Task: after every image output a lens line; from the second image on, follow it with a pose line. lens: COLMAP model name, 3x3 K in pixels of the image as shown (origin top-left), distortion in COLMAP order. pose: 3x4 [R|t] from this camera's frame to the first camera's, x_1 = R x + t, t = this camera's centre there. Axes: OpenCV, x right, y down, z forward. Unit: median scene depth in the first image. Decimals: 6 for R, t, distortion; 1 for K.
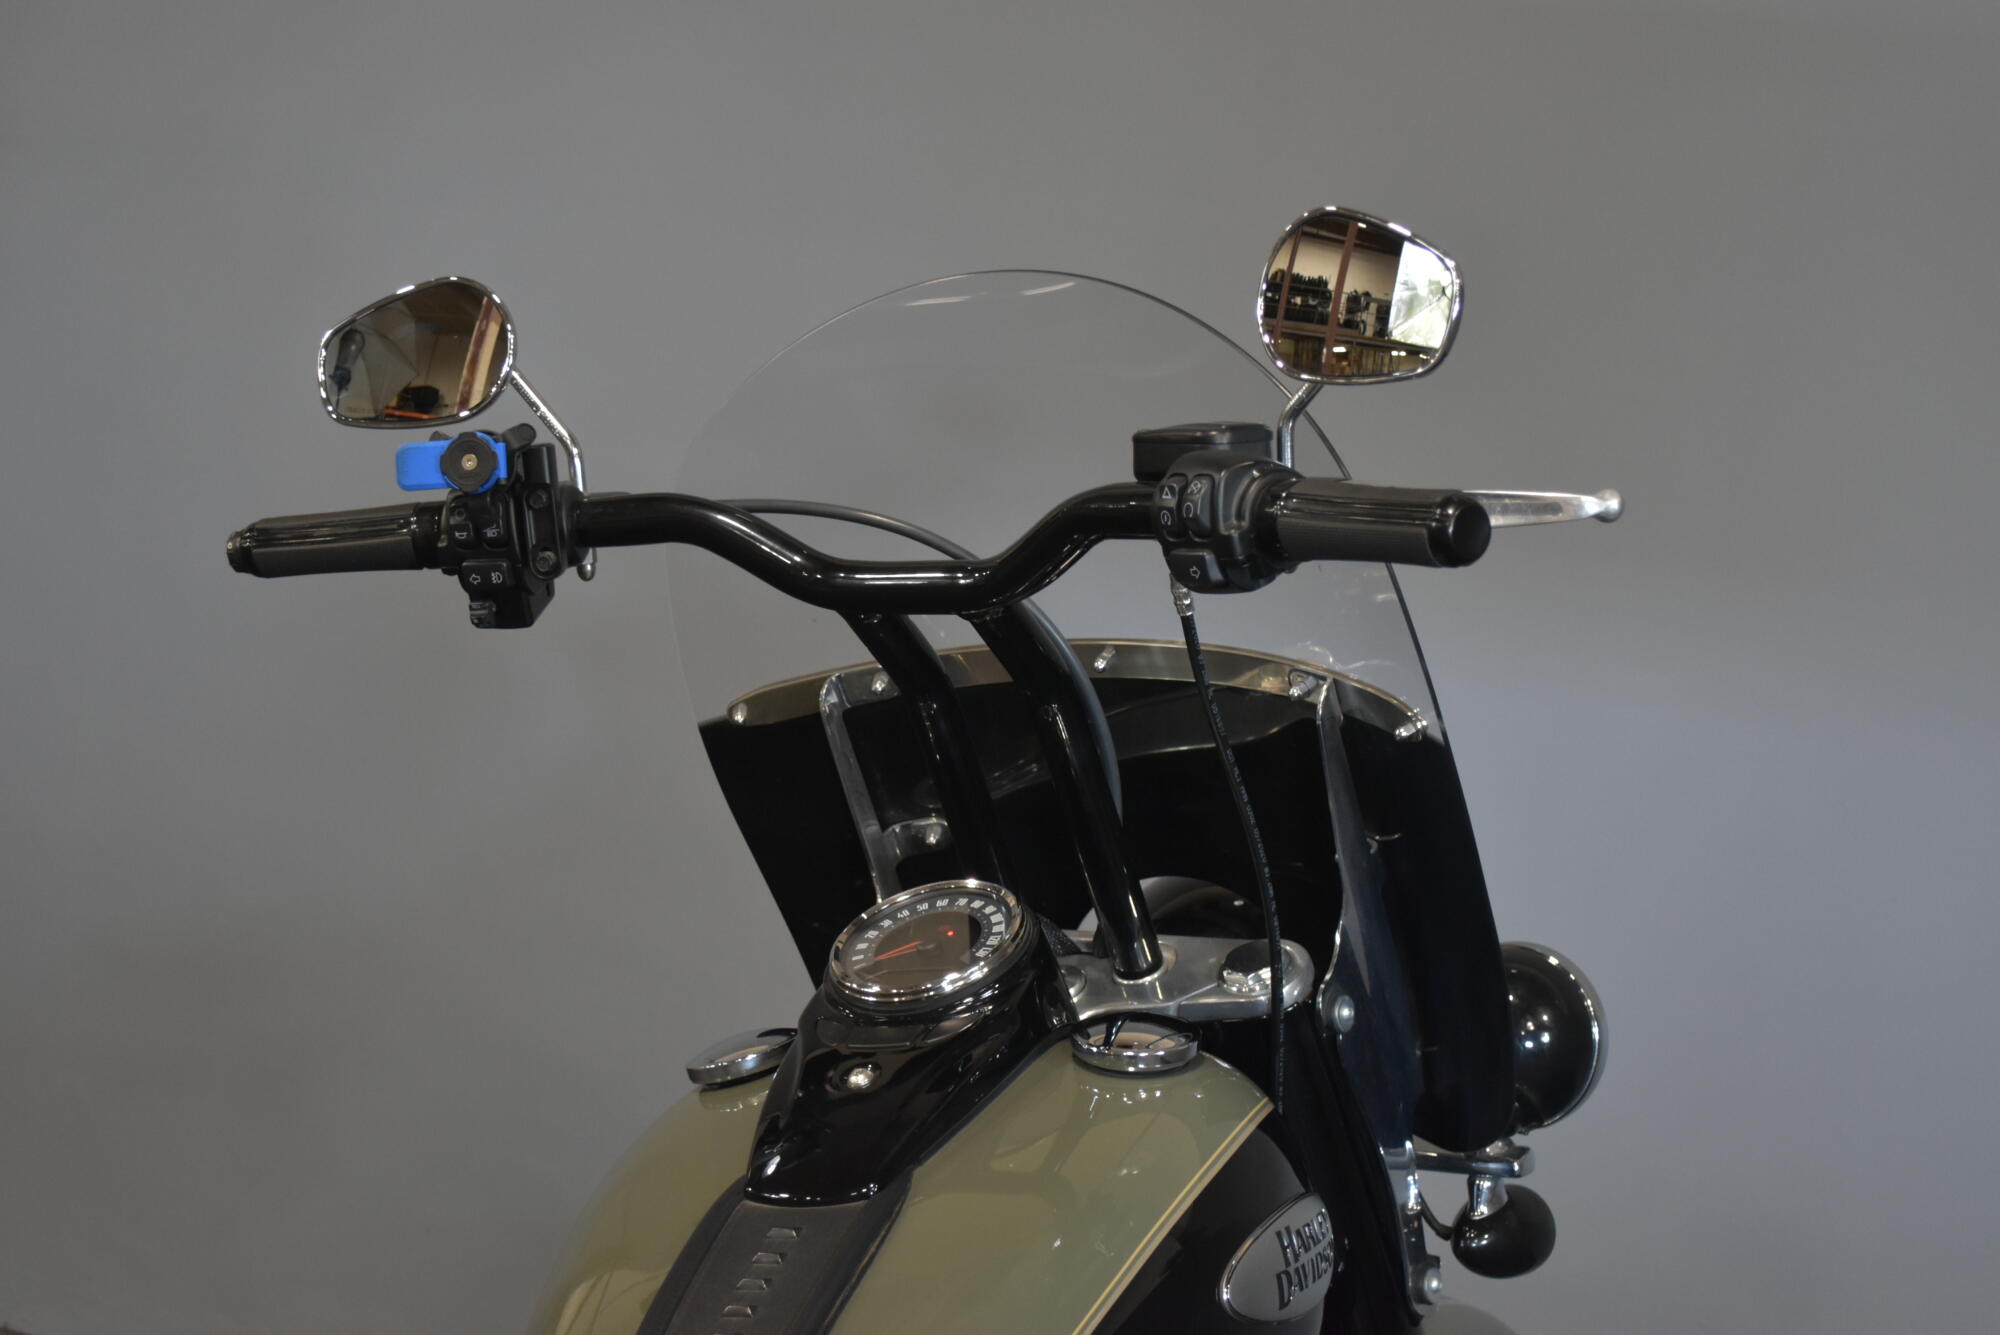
lens RADIAL K [[3143.3, 0, 1000.0], [0, 3143.3, 667.5], [0, 0, 1]] dist [0.052860, 0.029910]
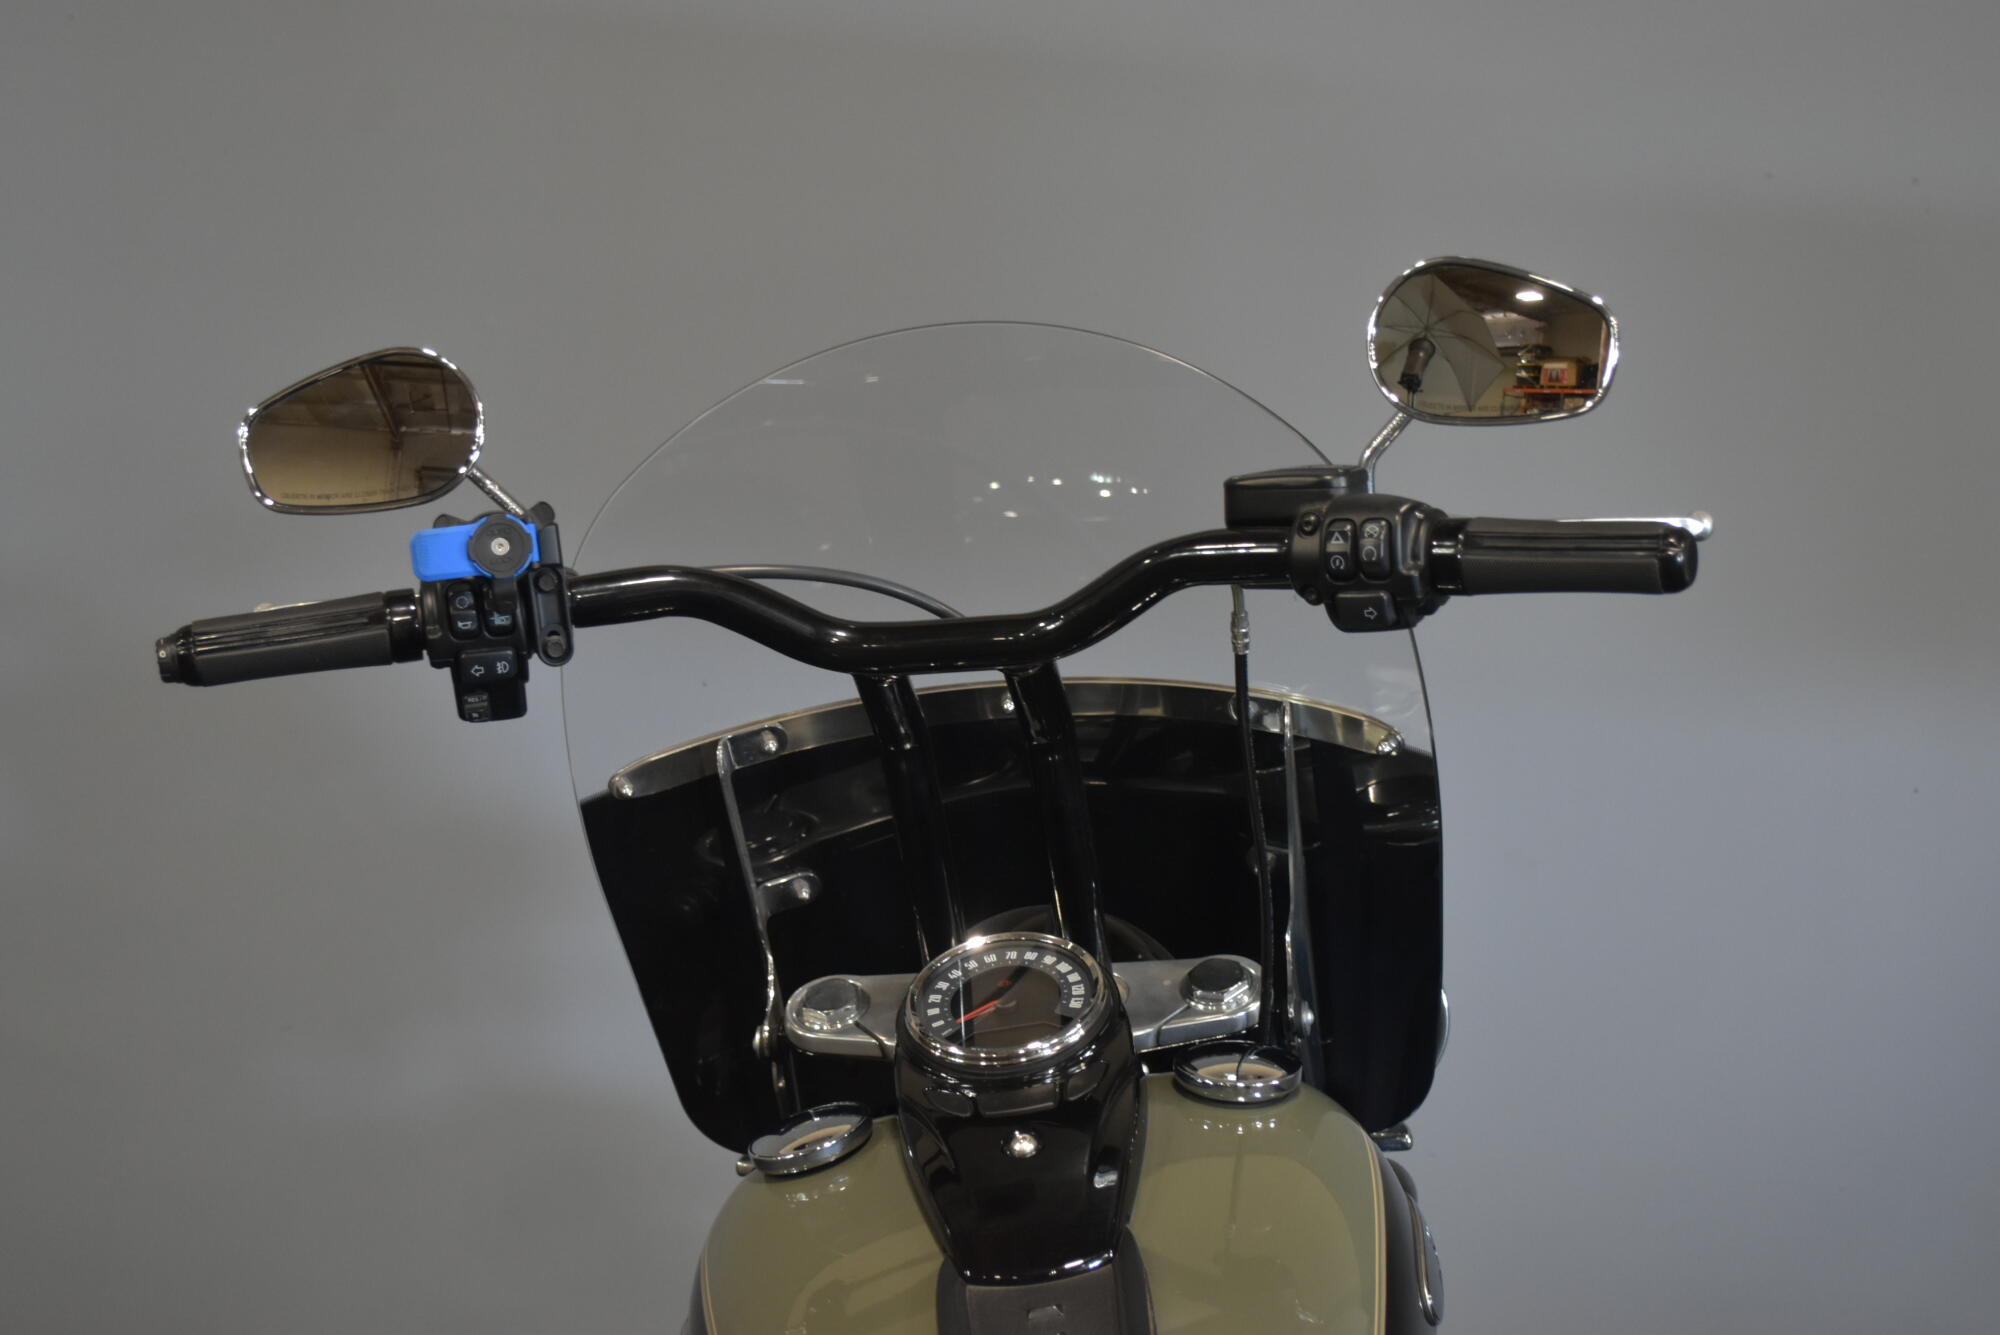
lens RADIAL K [[3030.0, 0, 1000.0], [0, 3030.0, 667.5], [0, 0, 1]] dist [-0.009502, 0.031097]
pose [[0.916360, -0.077628, 0.392758, -0.385305], [0.074620, 0.996948, 0.022945, -0.038938], [-0.393341, 0.008282, 0.919355, 0.121260]]
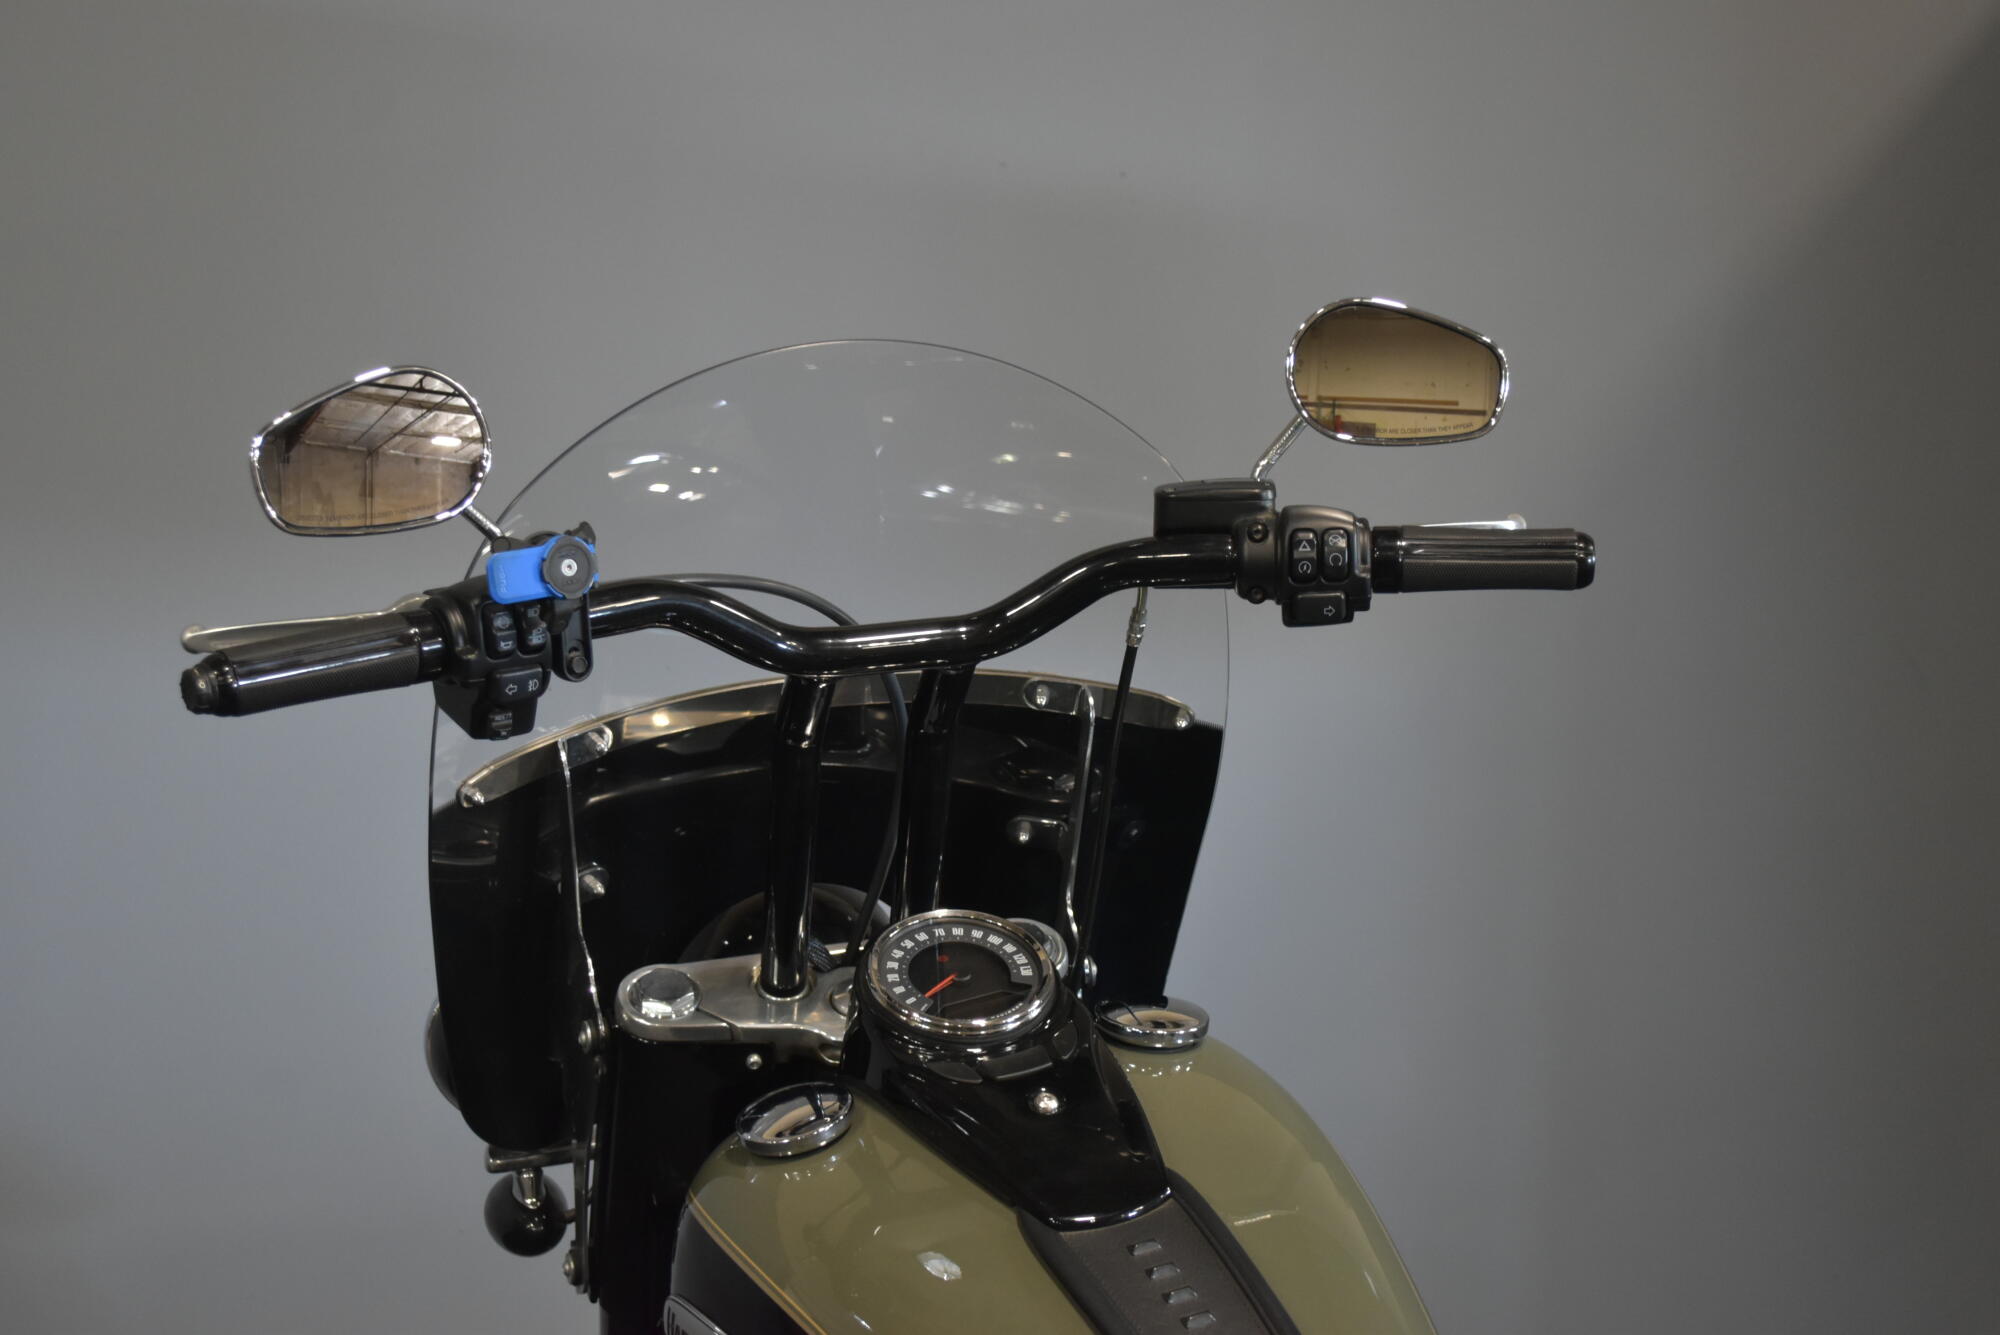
lens RADIAL K [[3143.3, 0, 1000.0], [0, 3143.3, 667.5], [0, 0, 1]] dist [0.052860, 0.029910]
pose [[0.652693, -0.115617, 0.748749, -0.791236], [0.082987, 0.993251, 0.081031, -0.100785], [-0.753064, 0.009249, 0.657882, 0.280446]]
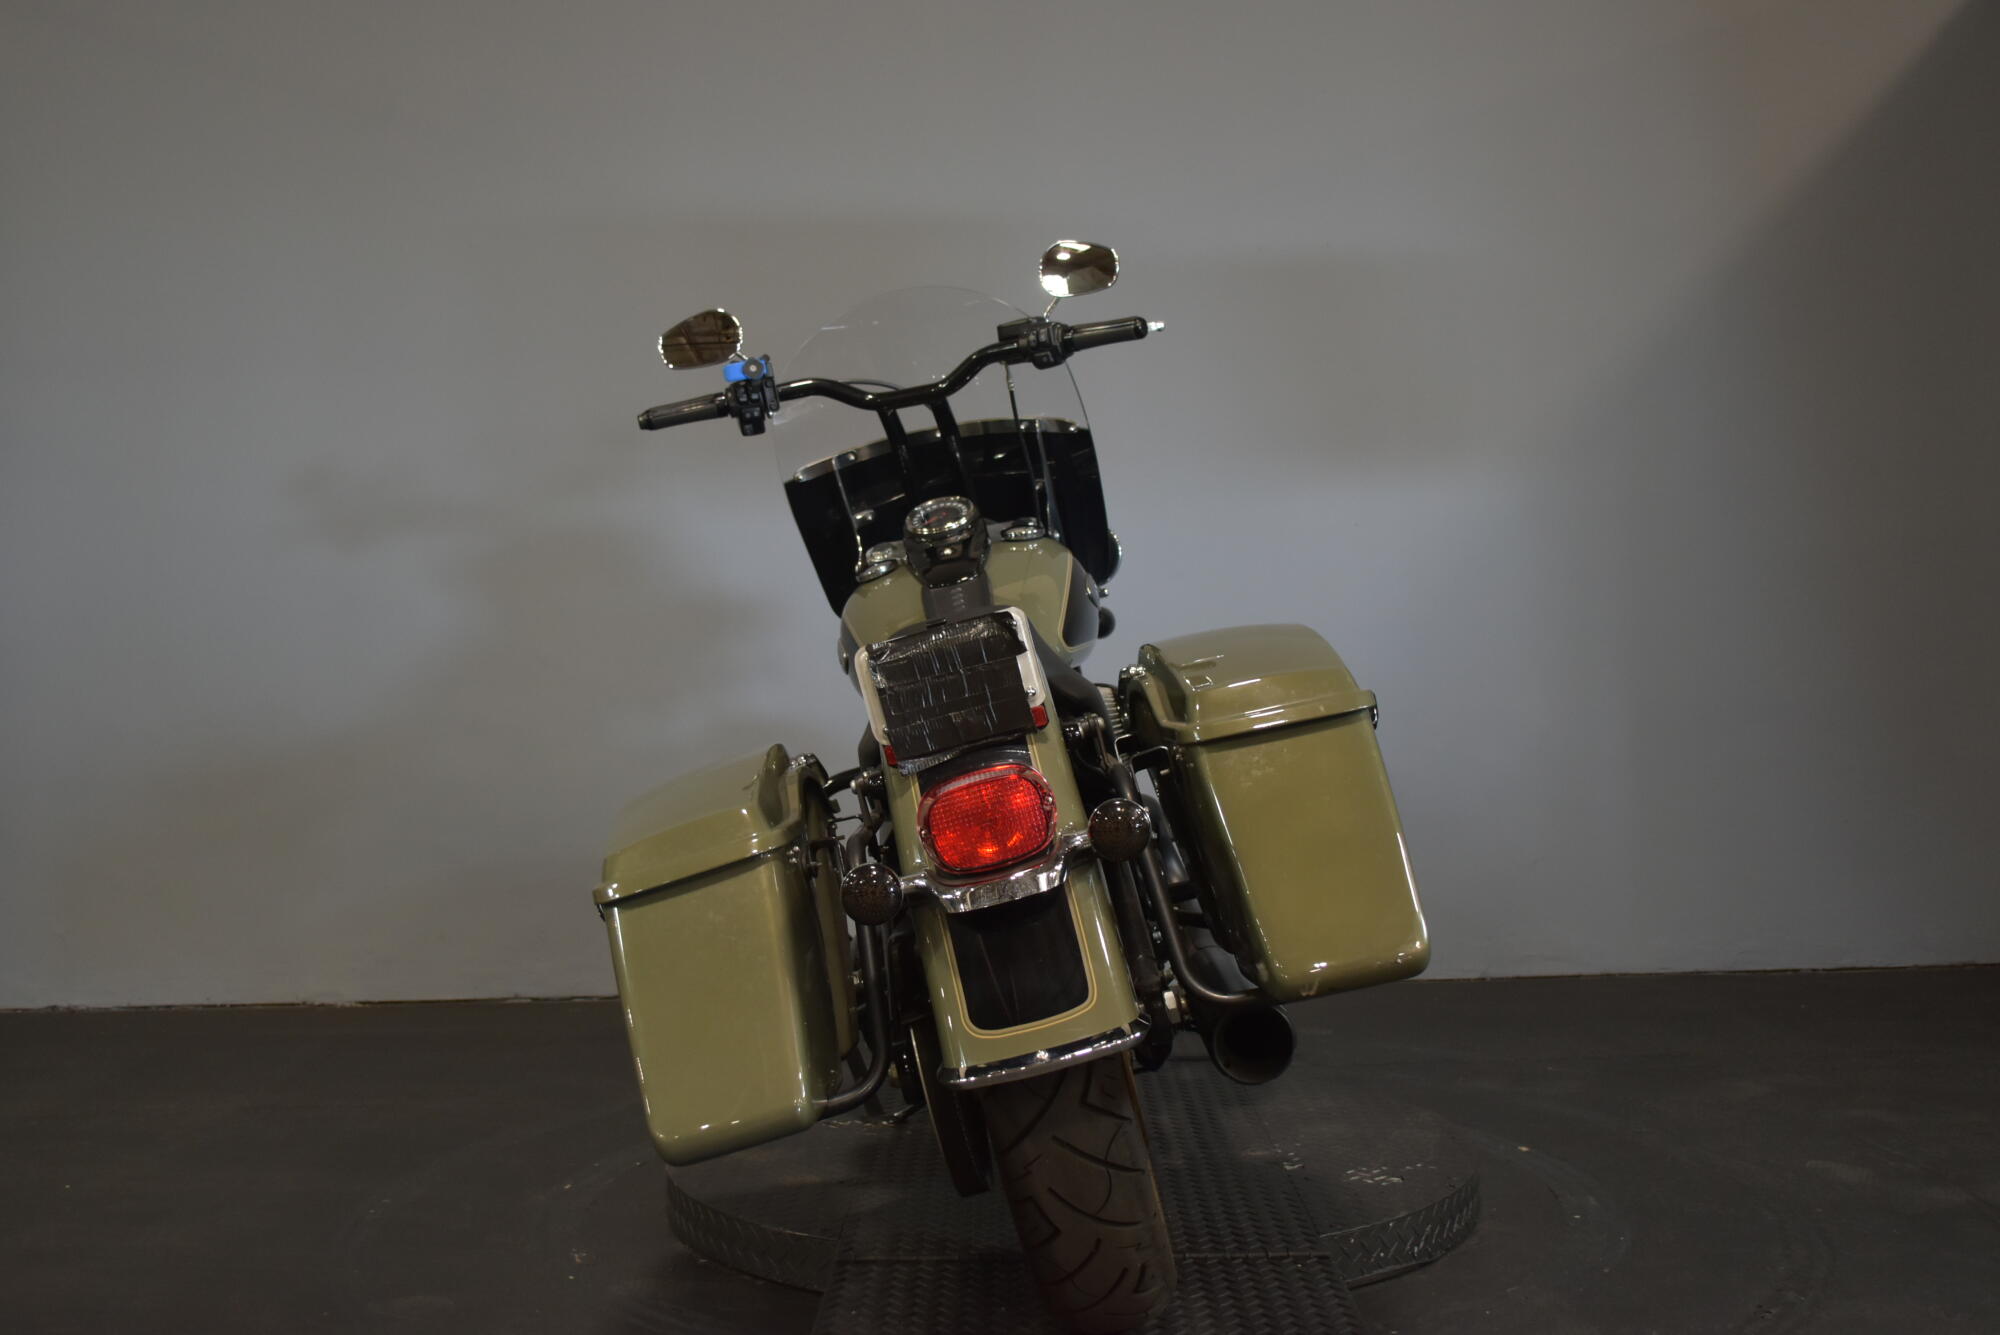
lens RADIAL K [[2067.2, 0, 1000.0], [0, 2067.2, 667.5], [0, 0, 1]] dist [-0.018036, -0.008594]
pose [[0.909923, -0.152216, 0.385838, -0.704760], [0.166321, 0.986066, -0.003225, 0.232868], [-0.379971, 0.067108, 0.922561, -0.724195]]
